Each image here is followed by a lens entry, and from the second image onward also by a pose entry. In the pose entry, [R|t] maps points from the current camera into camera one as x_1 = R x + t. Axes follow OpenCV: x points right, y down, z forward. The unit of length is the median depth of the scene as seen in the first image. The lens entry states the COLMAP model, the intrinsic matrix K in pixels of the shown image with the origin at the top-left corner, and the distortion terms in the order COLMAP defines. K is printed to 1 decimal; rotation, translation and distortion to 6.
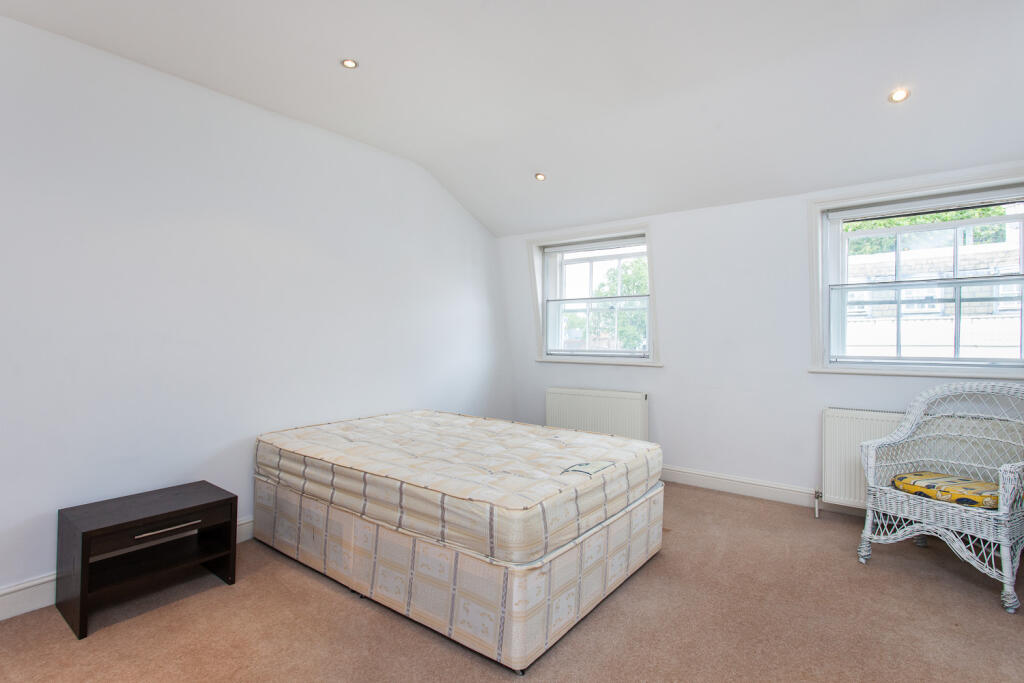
lens RADIAL K [[508.8, 0, 511.6], [0, 508.8, 323.5], [0, 0, 1]] dist [-0.004389, 0.000180]
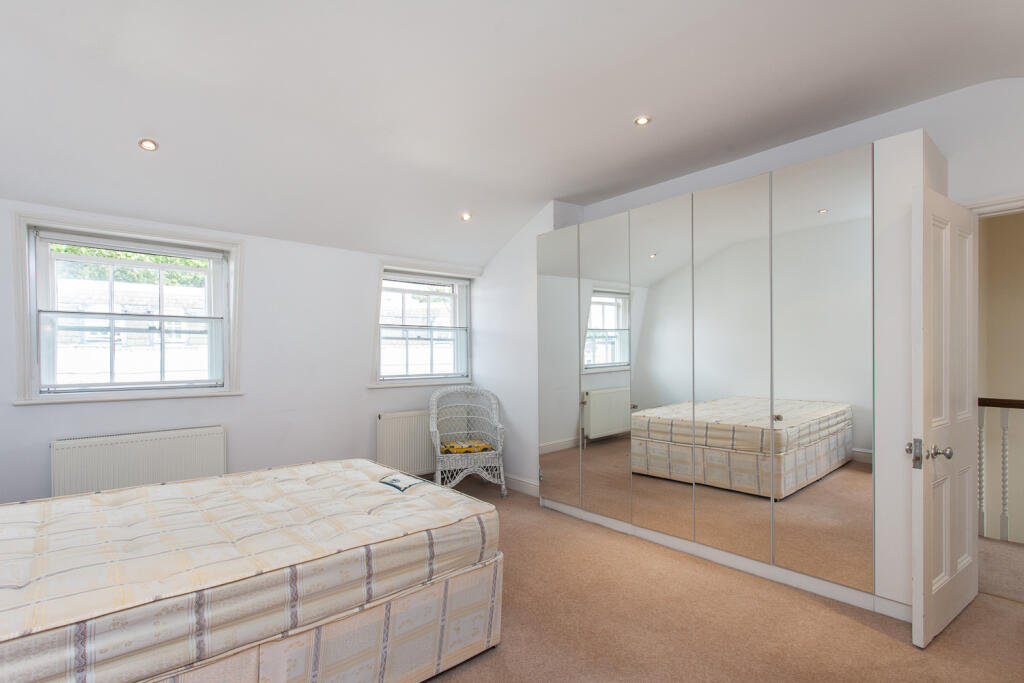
lens RADIAL K [[488.9, 0, 481.5], [0, 488.9, 363.0], [0, 0, 1]] dist [0.001248, 0.000070]
pose [[0.233053, -0.009144, 0.972421, -0.811666], [-0.014886, 0.999805, 0.012969, 0.011026], [-0.972350, -0.017498, 0.232871, 0.577445]]
